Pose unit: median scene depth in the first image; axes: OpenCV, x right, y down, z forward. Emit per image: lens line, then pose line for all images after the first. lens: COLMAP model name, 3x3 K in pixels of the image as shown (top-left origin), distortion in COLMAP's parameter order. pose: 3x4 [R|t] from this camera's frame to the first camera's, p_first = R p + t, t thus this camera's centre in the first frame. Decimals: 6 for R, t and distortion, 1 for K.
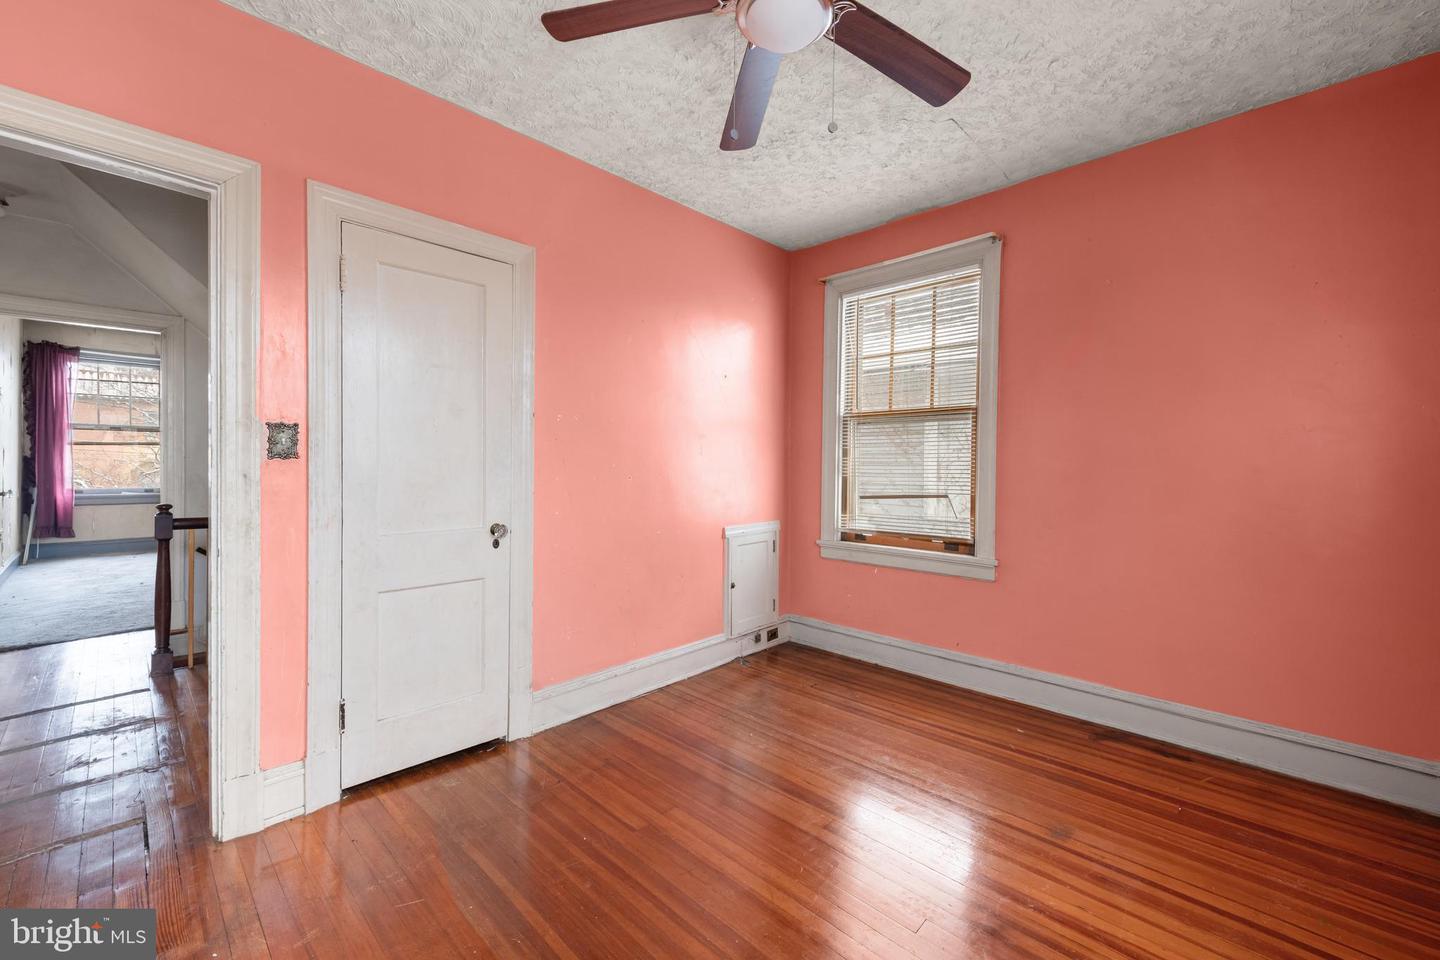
lens RADIAL K [[573.1, 0, 722.0], [0, 573.1, 468.2], [0, 0, 1]] dist [0.003892, -0.002195]
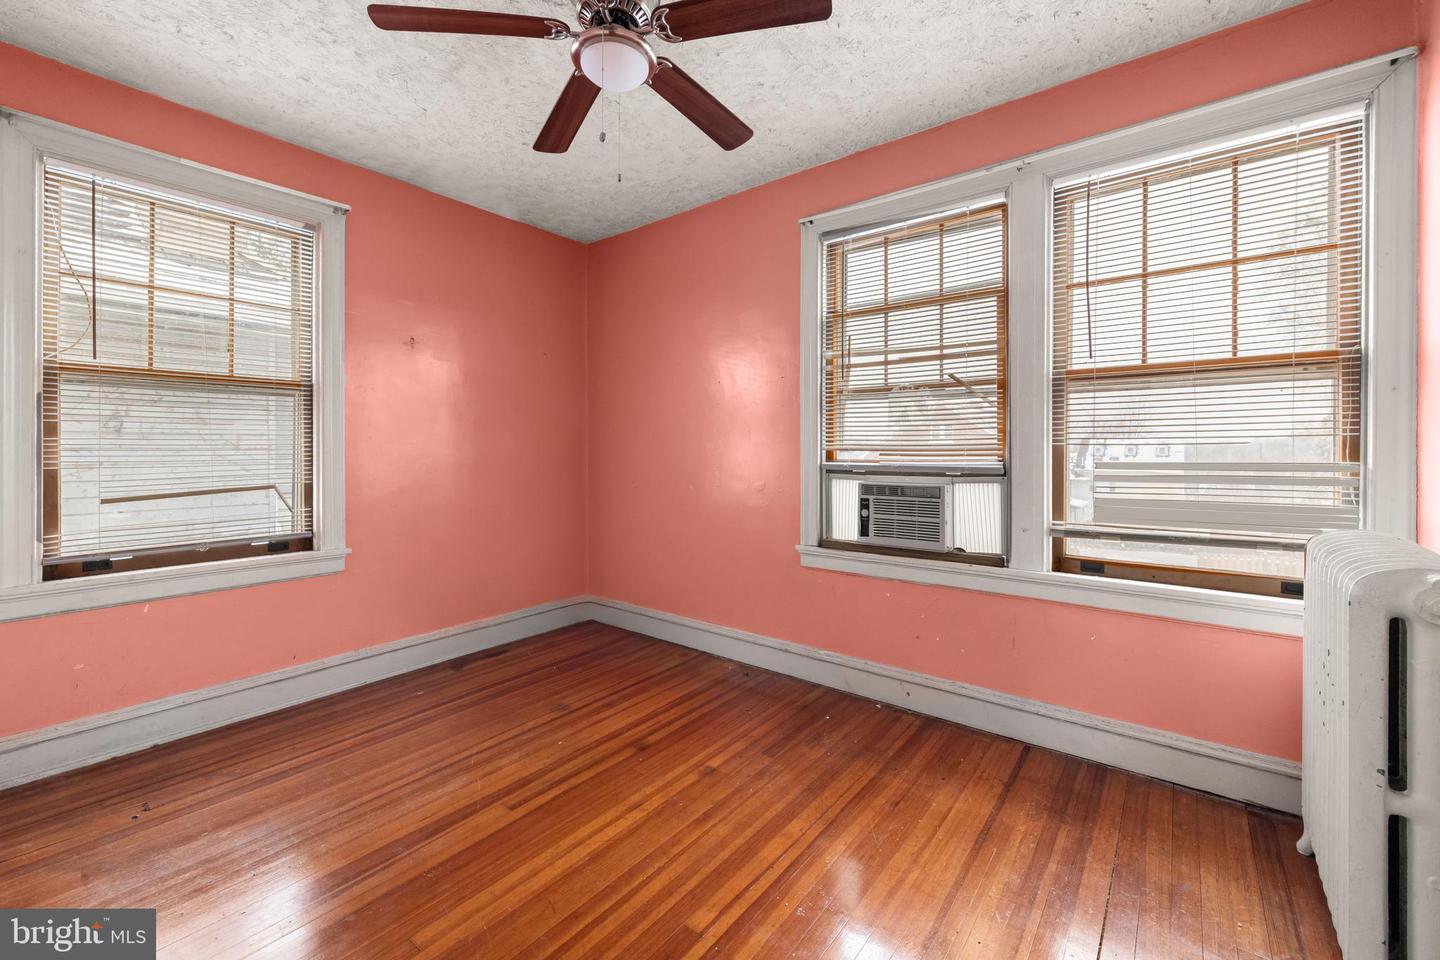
lens RADIAL K [[573.1, 0, 735.7], [0, 573.1, 453.2], [0, 0, 1]] dist [0.003892, -0.002195]
pose [[-0.114006, -0.010198, 0.993428, -0.528114], [0.006004, 0.999922, 0.010953, -0.005411], [-0.993462, 0.007213, -0.113936, 0.442860]]
